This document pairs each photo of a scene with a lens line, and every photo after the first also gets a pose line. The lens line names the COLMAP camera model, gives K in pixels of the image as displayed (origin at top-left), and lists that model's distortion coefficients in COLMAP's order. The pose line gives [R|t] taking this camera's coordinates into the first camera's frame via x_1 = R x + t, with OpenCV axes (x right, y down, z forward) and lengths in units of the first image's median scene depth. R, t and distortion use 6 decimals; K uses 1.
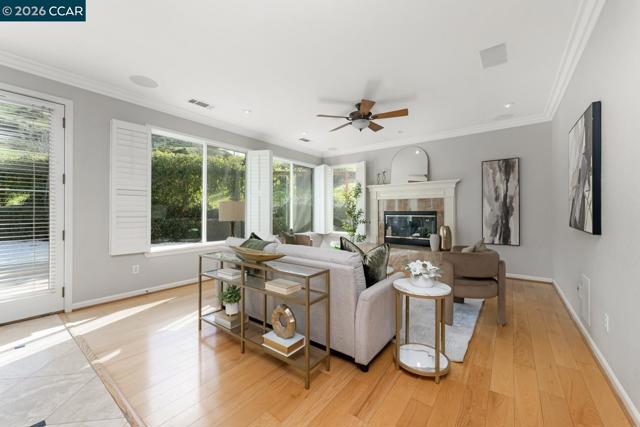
lens RADIAL K [[254.4, 0, 319.1], [0, 254.4, 210.5], [0, 0, 1]] dist [-0.010188, -0.000185]
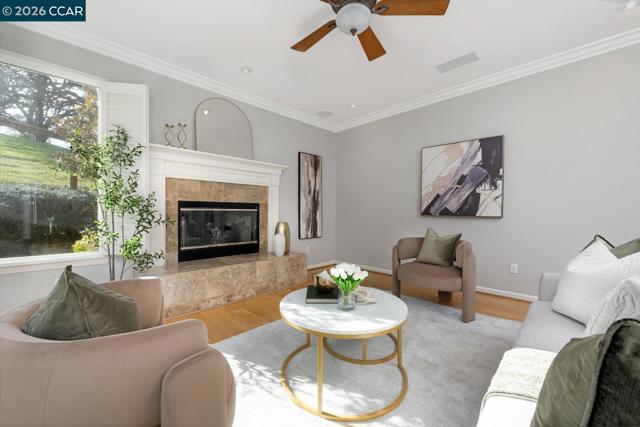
lens RADIAL K [[254.4, 0, 317.9], [0, 254.4, 214.3], [0, 0, 1]] dist [-0.010188, -0.000185]
pose [[0.133058, -0.003045, 0.991104, -0.263762], [-0.005974, 0.999975, 0.003874, 0.032055], [-0.991090, -0.006436, 0.133037, 0.763366]]
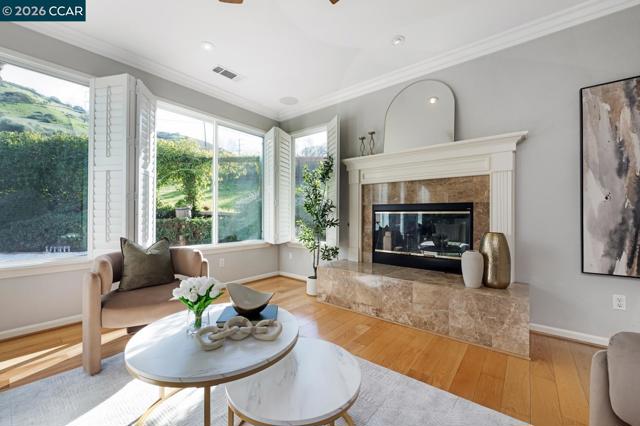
lens RADIAL K [[256.5, 0, 320.5], [0, 256.5, 214.0], [0, 0, 1]] dist [-0.019628, 0.000193]
pose [[0.999260, 0.003468, -0.038317, 0.192316], [-0.003433, 0.999994, 0.000993, 0.027130], [0.038320, -0.000861, 0.999265, 0.513589]]
